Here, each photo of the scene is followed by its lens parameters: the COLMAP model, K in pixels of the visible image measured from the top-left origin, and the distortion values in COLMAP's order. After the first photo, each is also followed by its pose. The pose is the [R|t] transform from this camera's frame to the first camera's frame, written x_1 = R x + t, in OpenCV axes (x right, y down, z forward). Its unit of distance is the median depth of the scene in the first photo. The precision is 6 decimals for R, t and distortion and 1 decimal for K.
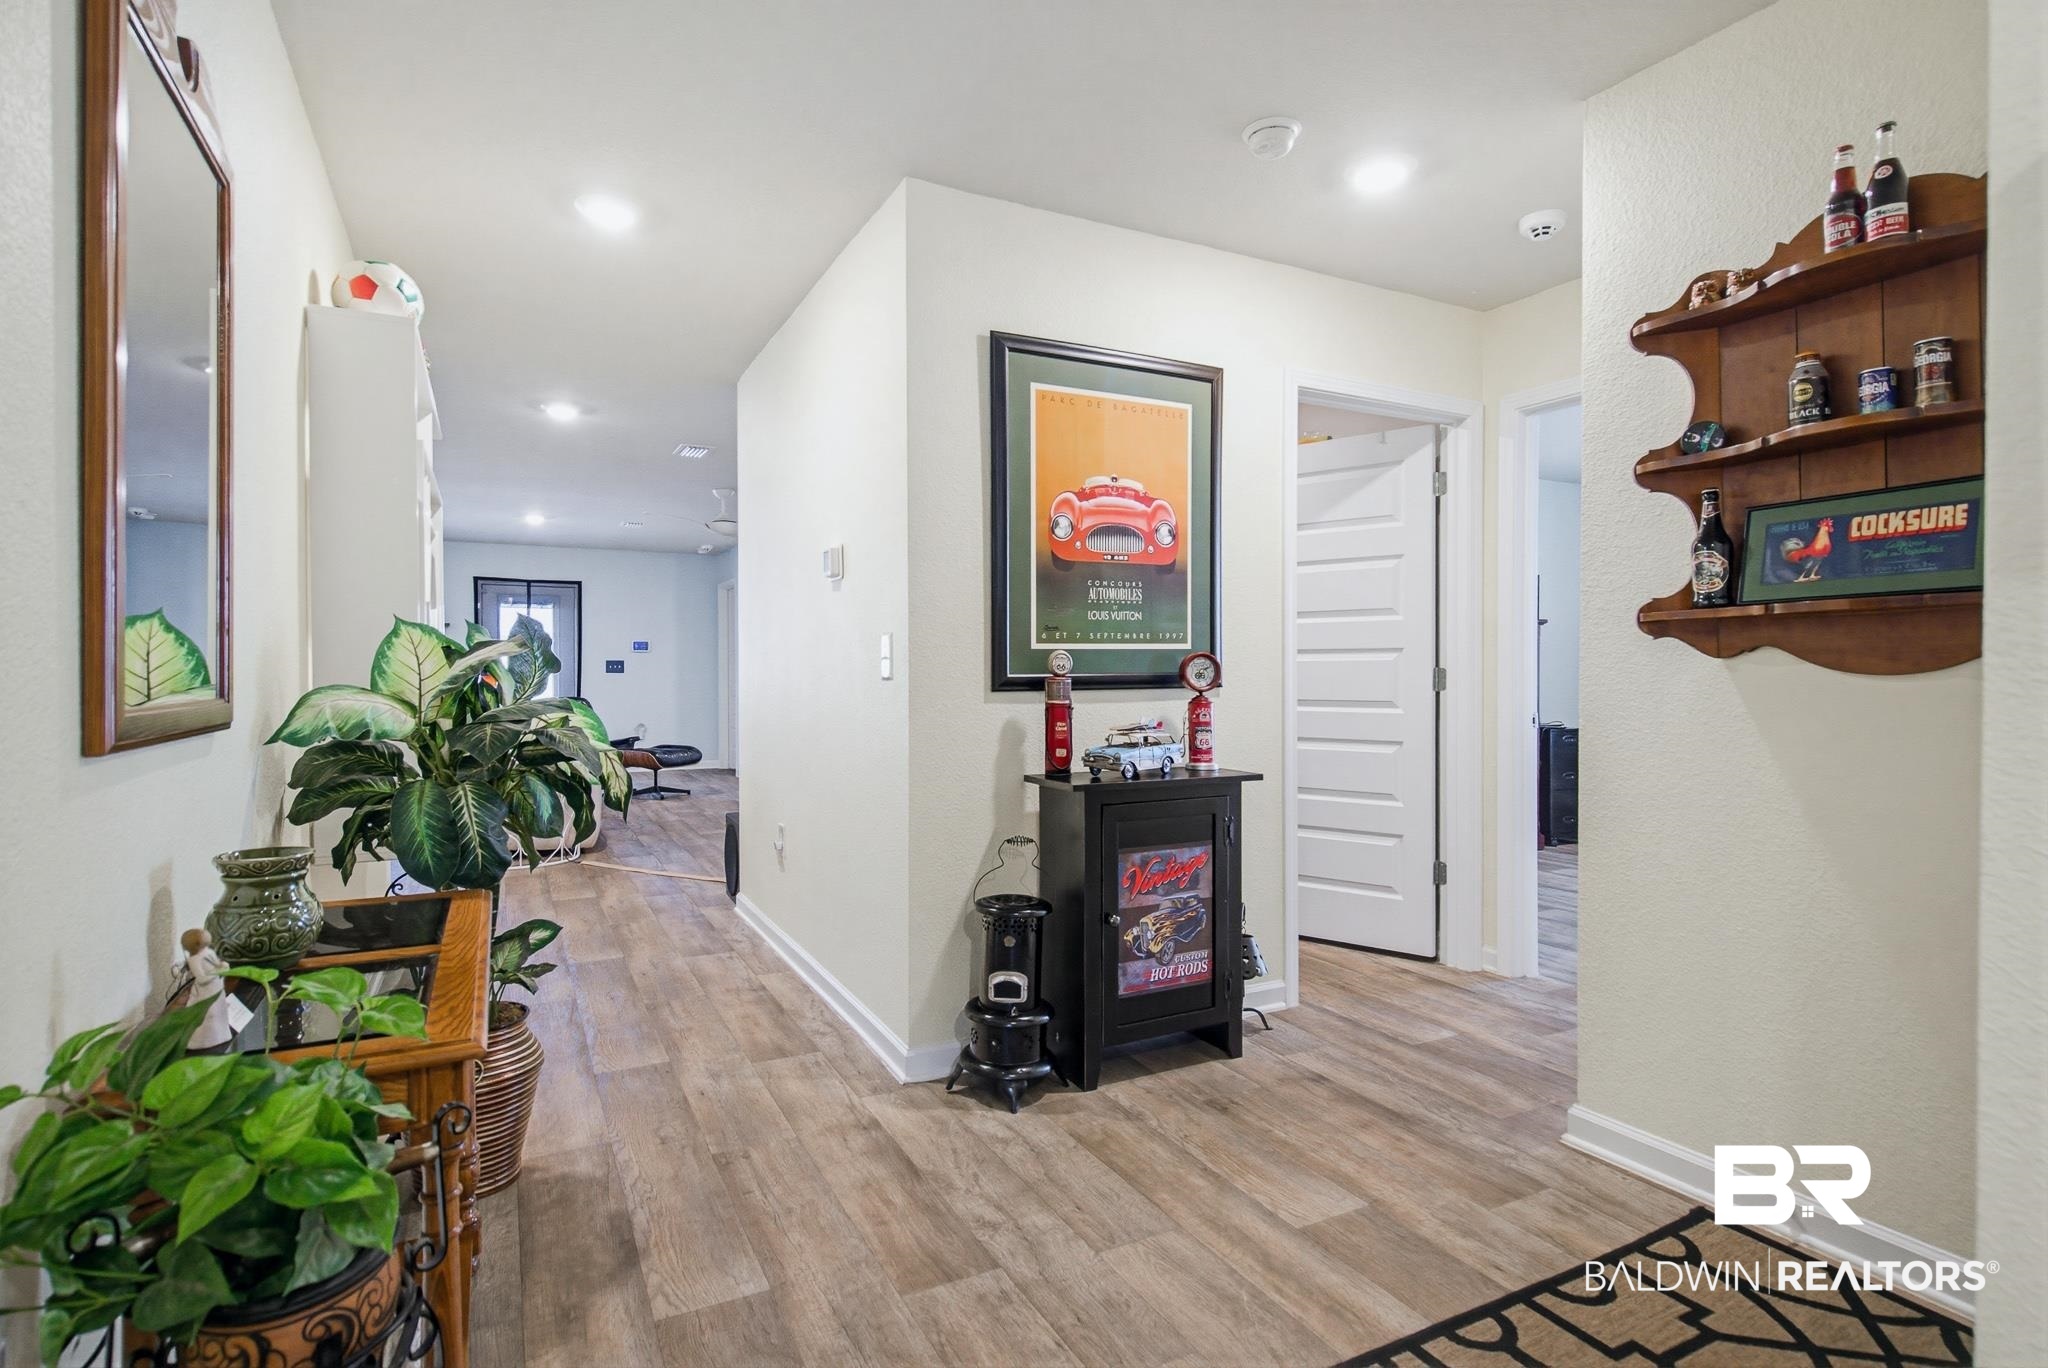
lens RADIAL K [[1014.9, 0, 1024.0], [0, 1014.9, 684.0], [0, 0, 1]] dist [0.009434, 0.000010]
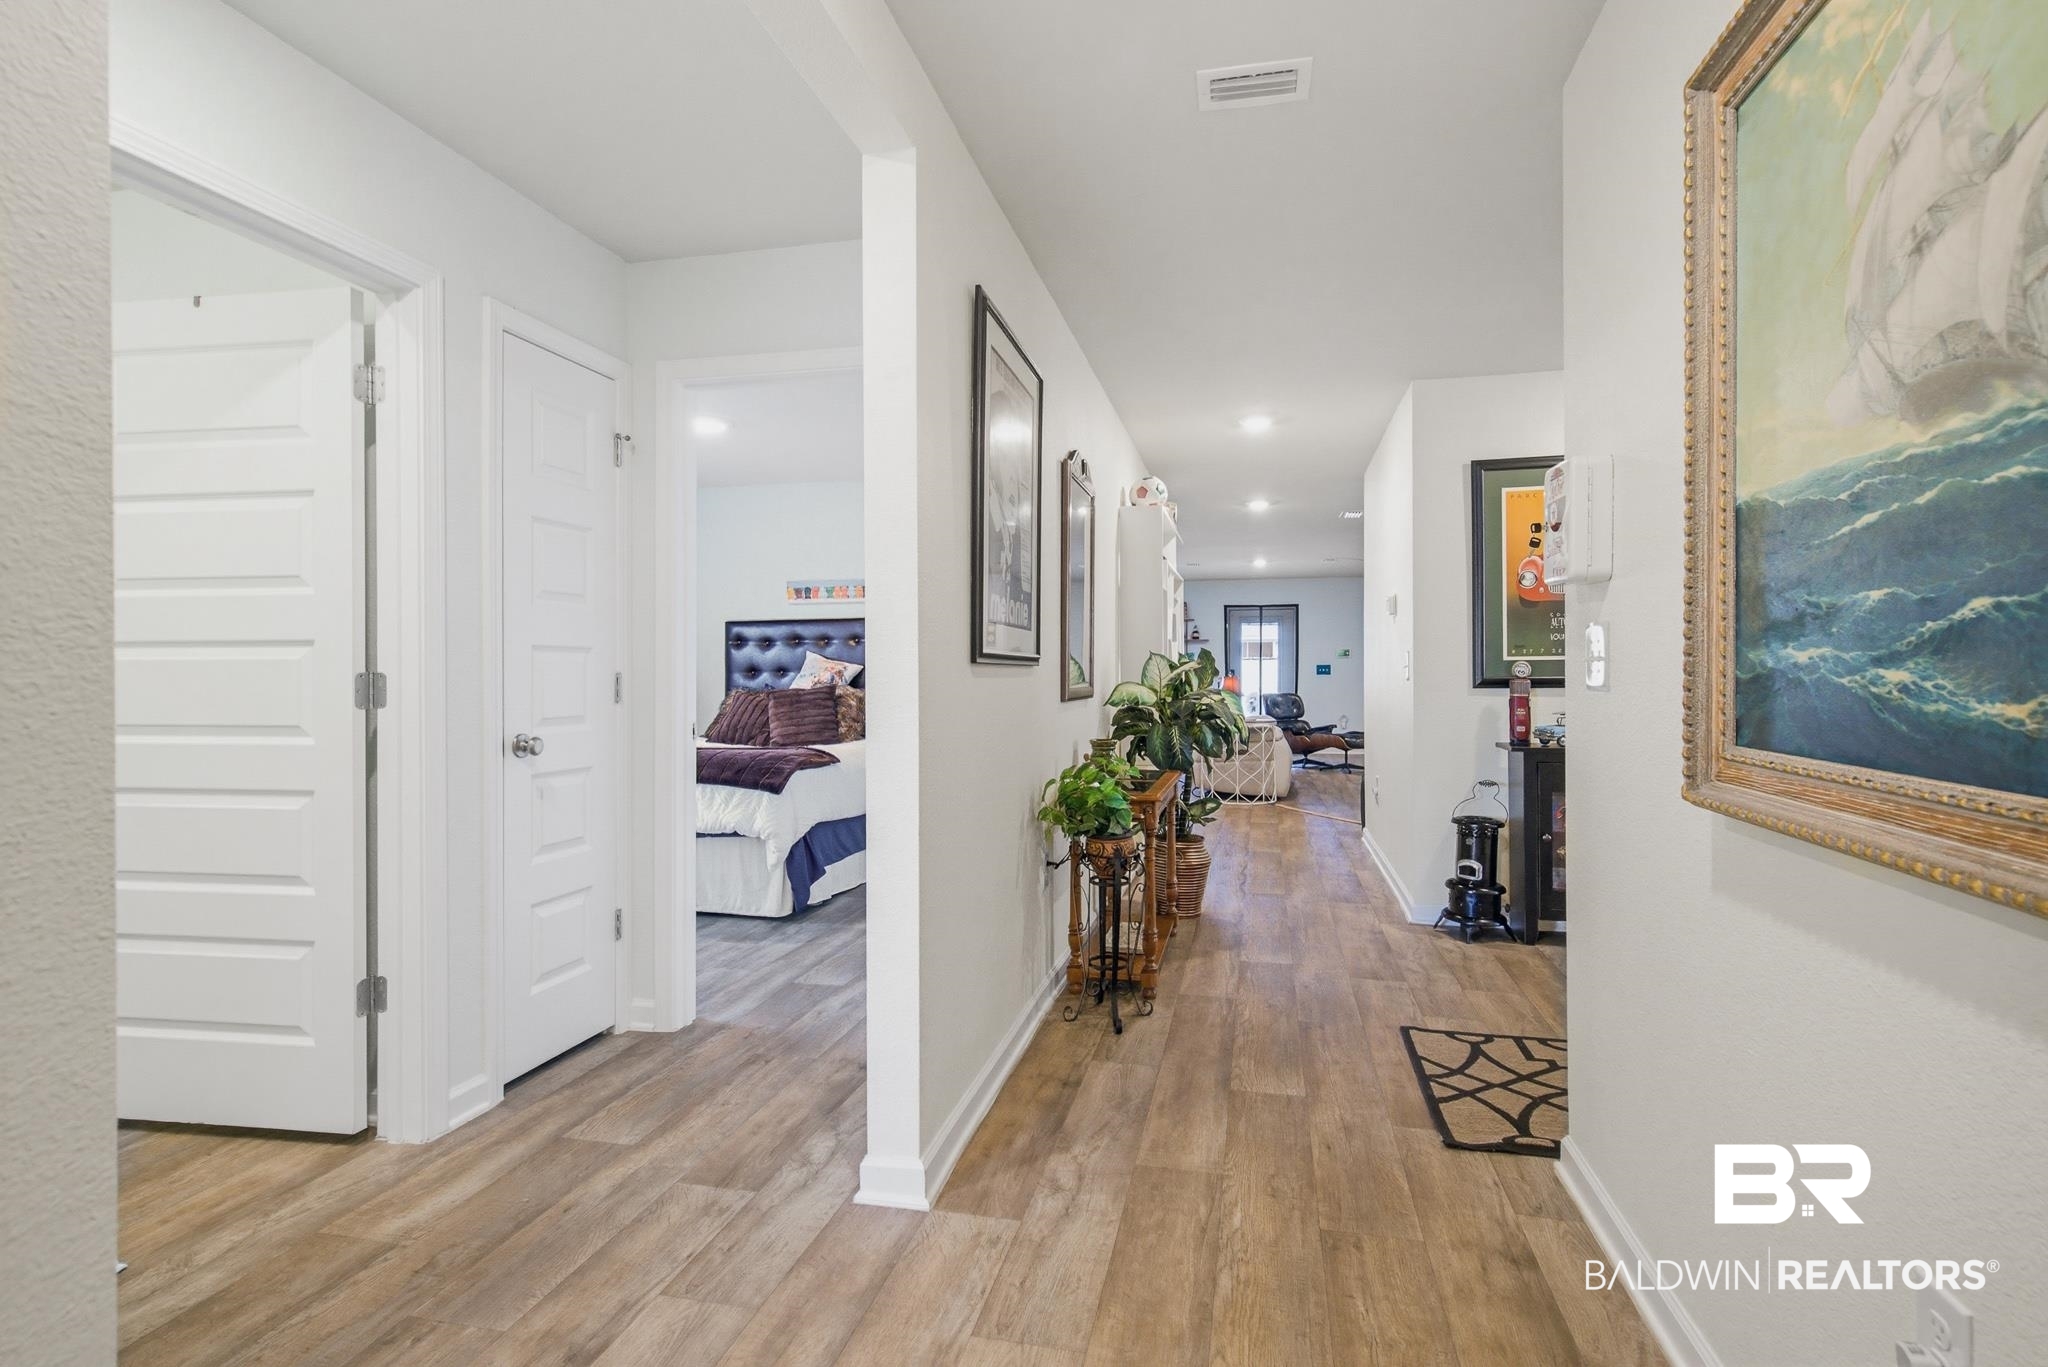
lens RADIAL K [[935.3, 0, 1017.3], [0, 935.3, 674.5], [0, 0, 1]] dist [0.002756, -0.000548]
pose [[0.745065, -0.000831, -0.666992, 0.467707], [-0.006073, 0.999949, -0.008030, 0.003088], [0.666965, 0.010033, 0.745022, -0.632760]]
